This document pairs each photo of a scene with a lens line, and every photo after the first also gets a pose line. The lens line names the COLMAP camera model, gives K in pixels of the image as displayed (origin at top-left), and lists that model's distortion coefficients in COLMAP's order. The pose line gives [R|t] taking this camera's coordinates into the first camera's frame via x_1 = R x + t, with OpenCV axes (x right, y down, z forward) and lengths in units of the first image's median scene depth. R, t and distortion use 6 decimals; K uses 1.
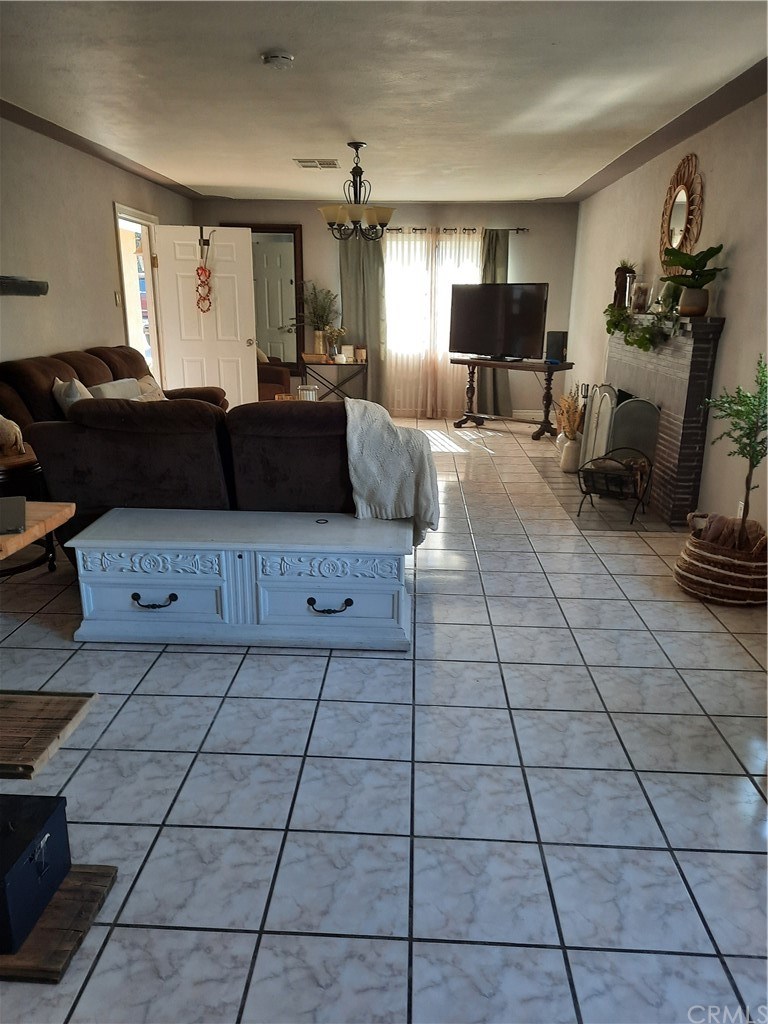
lens RADIAL K [[751.3, 0, 384.0], [0, 751.3, 512.0], [0, 0, 1]] dist [-0.002545, -0.001709]
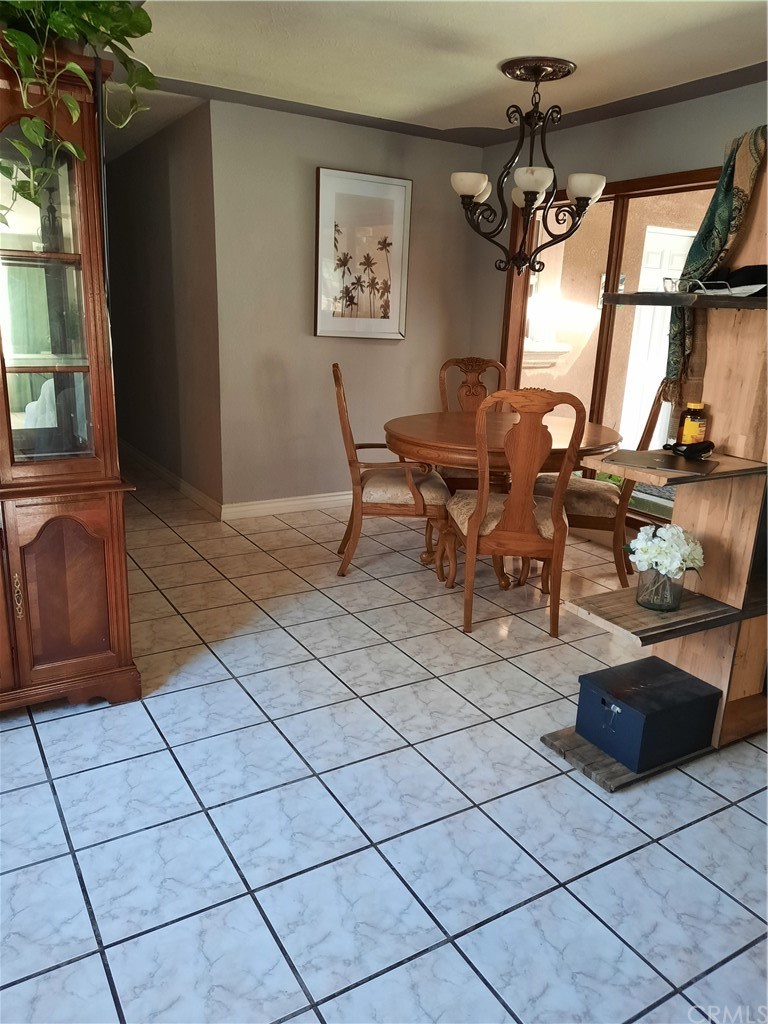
lens RADIAL K [[751.3, 0, 384.0], [0, 751.3, 512.0], [0, 0, 1]] dist [-0.002545, -0.001709]
pose [[-0.826590, 0.101768, -0.553527, 0.615828], [-0.213087, 0.853707, 0.475162, -0.427871], [0.520906, 0.510713, -0.683980, 1.546972]]
